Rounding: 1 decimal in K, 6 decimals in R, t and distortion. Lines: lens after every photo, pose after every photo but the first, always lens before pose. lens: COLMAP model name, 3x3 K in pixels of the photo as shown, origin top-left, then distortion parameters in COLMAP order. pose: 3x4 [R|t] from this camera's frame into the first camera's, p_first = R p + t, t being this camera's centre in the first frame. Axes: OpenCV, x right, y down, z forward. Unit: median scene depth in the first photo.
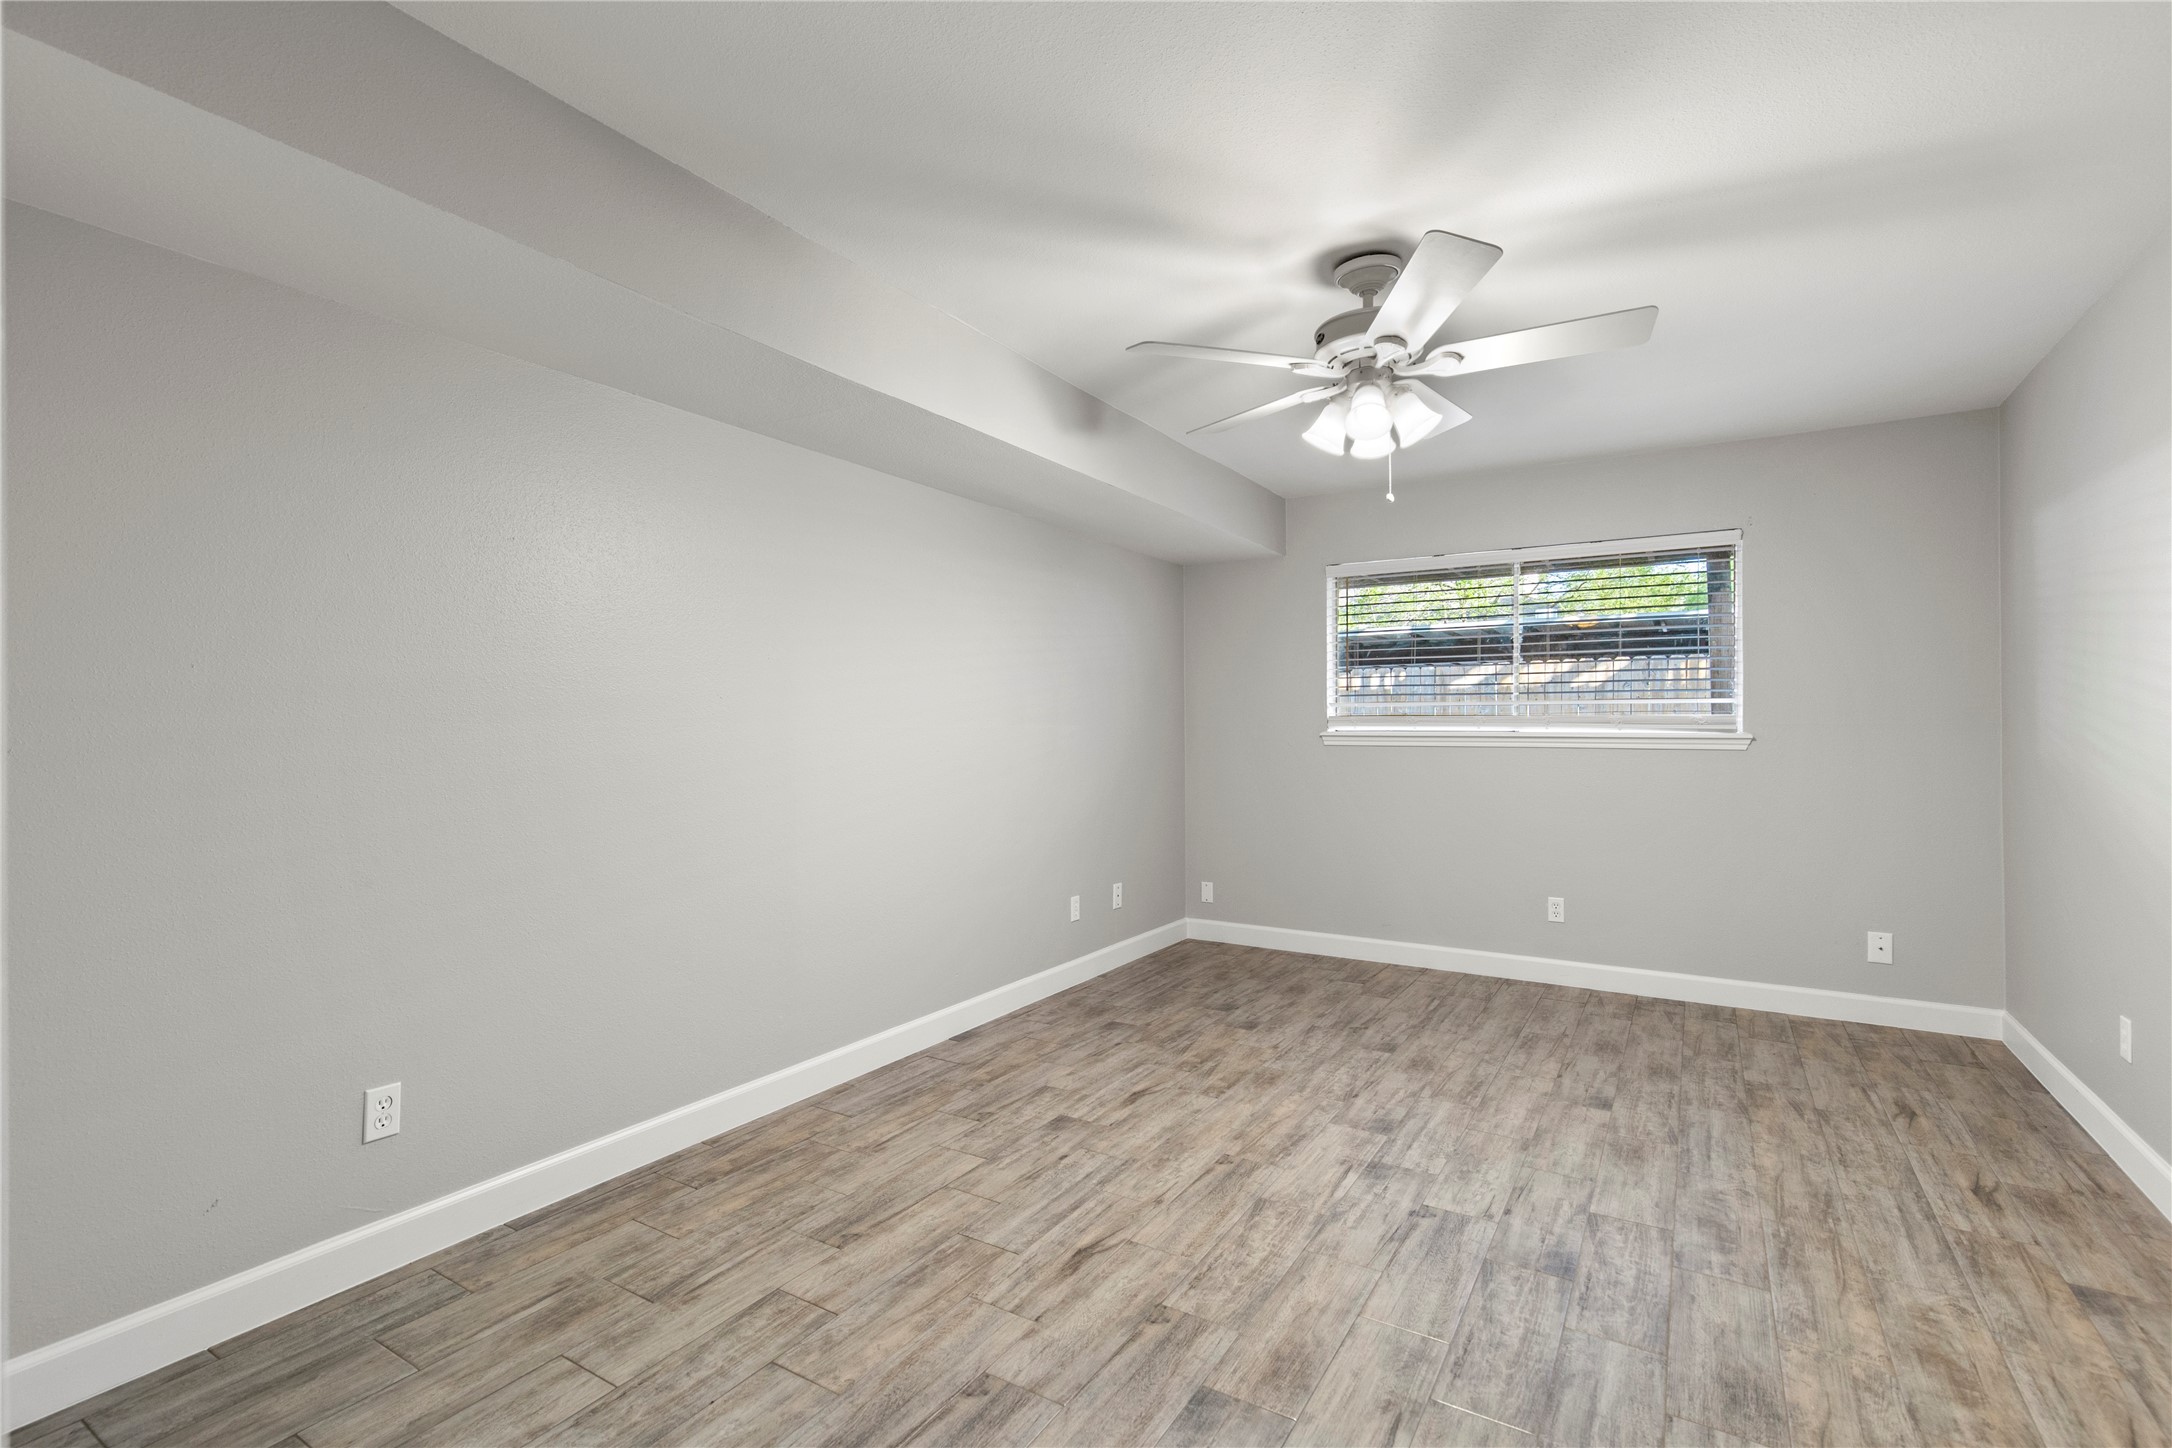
lens RADIAL K [[983.5, 0, 1086.2], [0, 983.5, 719.9], [0, 0, 1]] dist [-0.000023, 0.001570]
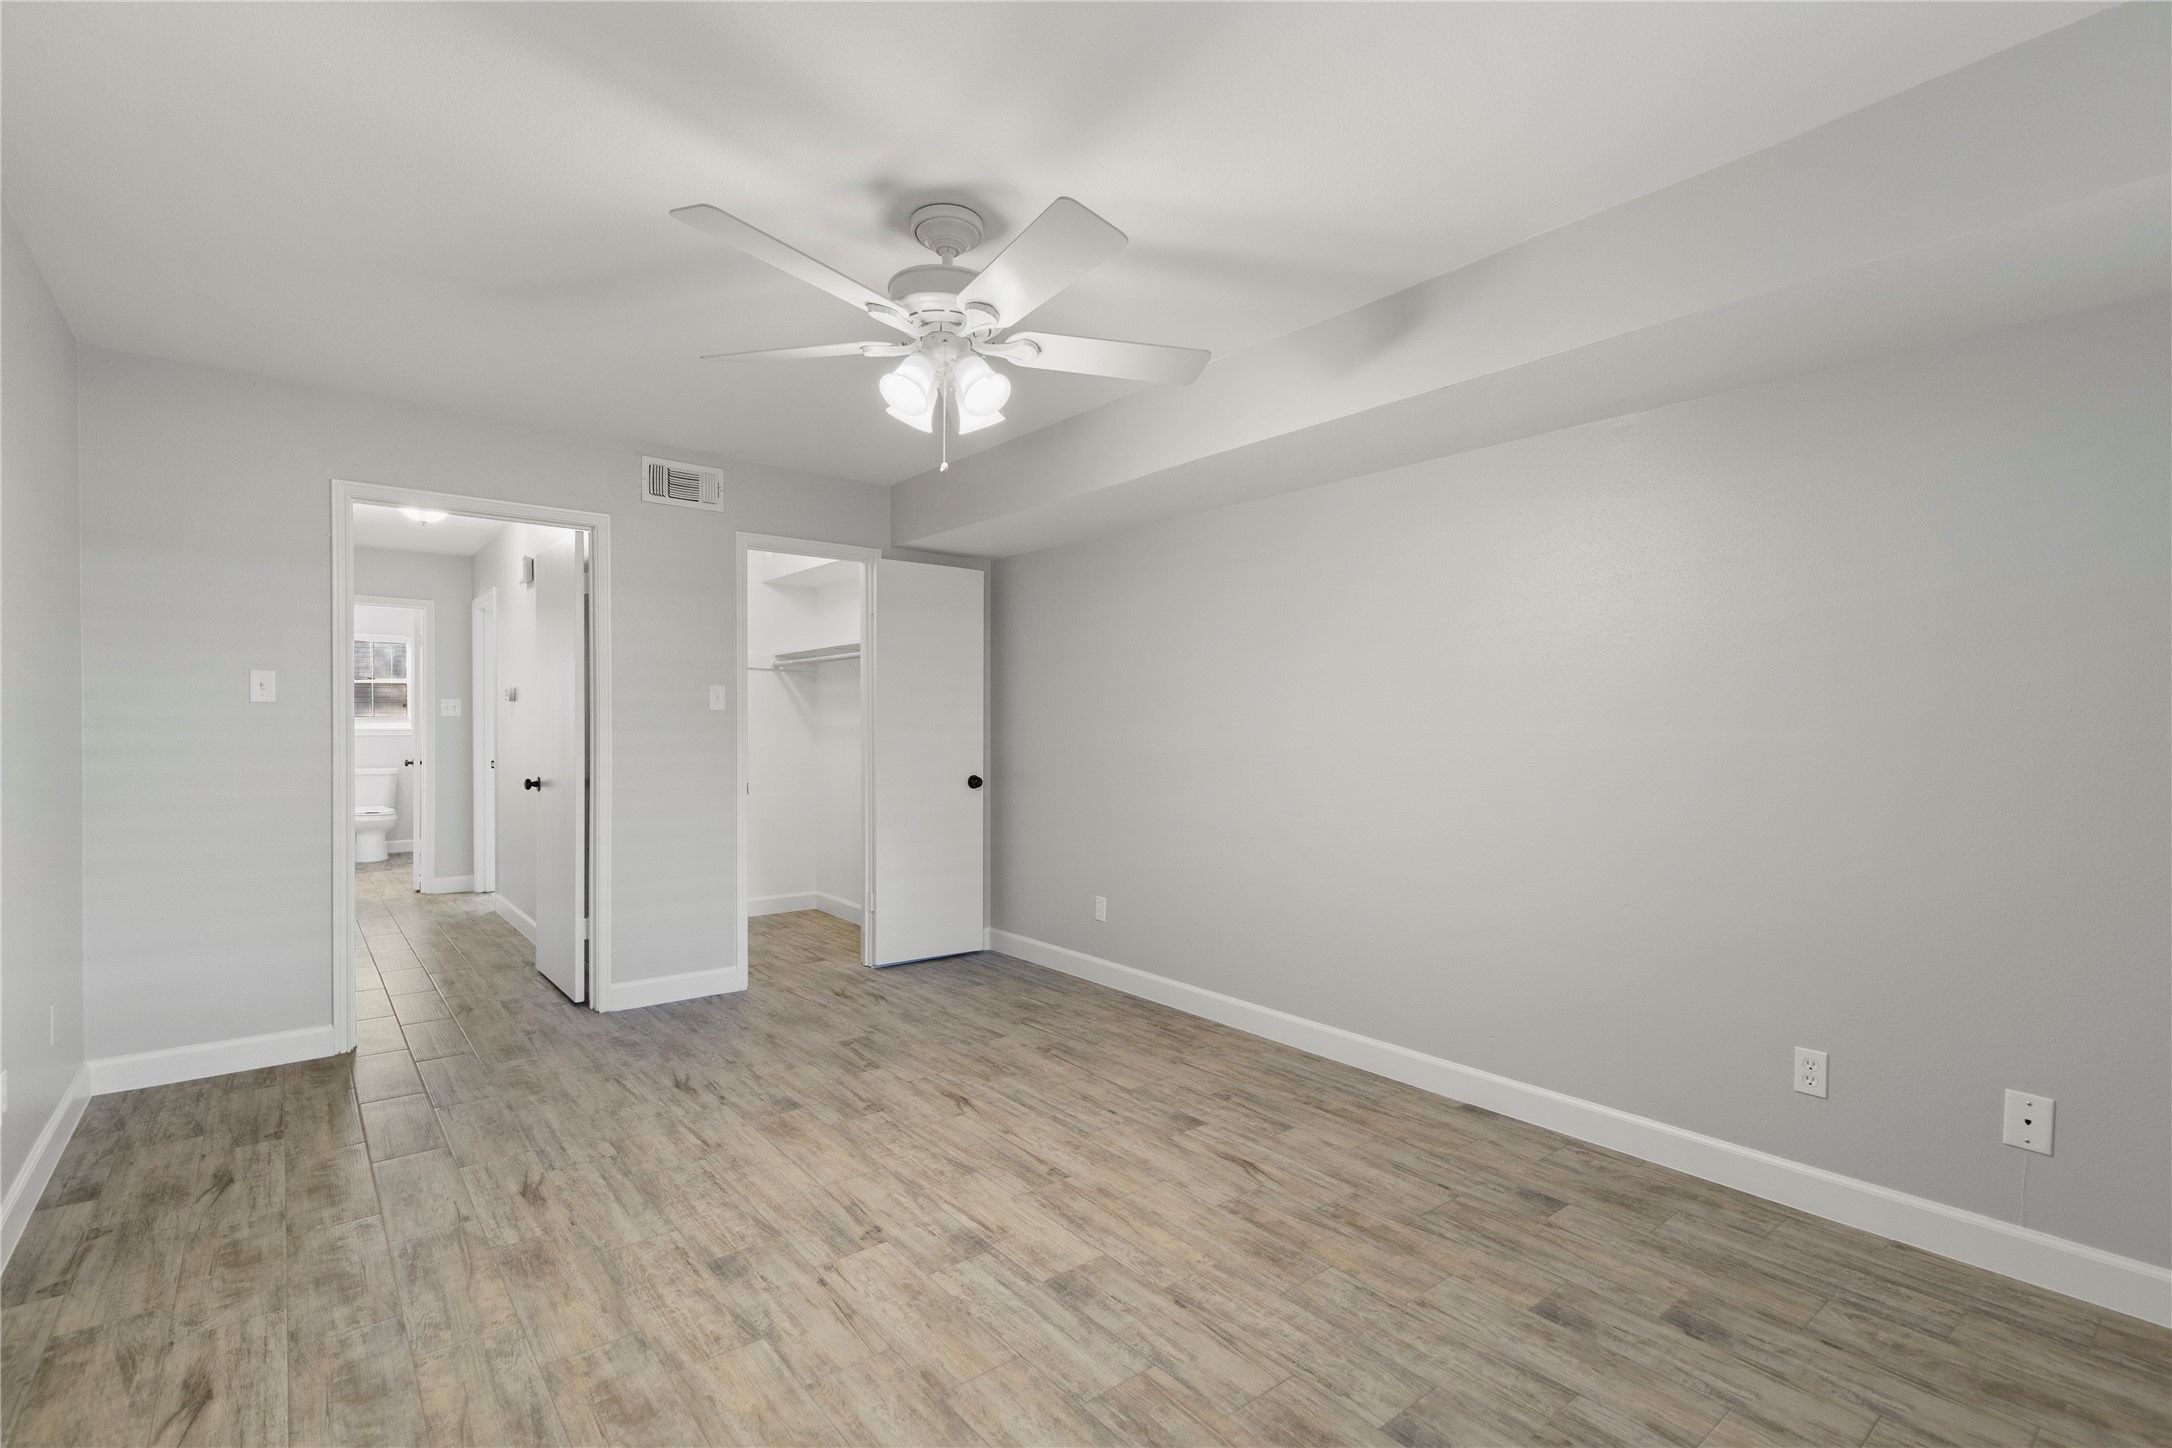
lens RADIAL K [[983.5, 0, 1085.9], [0, 983.5, 726.5], [0, 0, 1]] dist [-0.000023, 0.001570]
pose [[-0.321198, 0.000774, -0.947012, 1.093547], [-0.001713, 0.999998, 0.001398, 0.005105], [0.947010, 0.002071, -0.321196, 1.391461]]
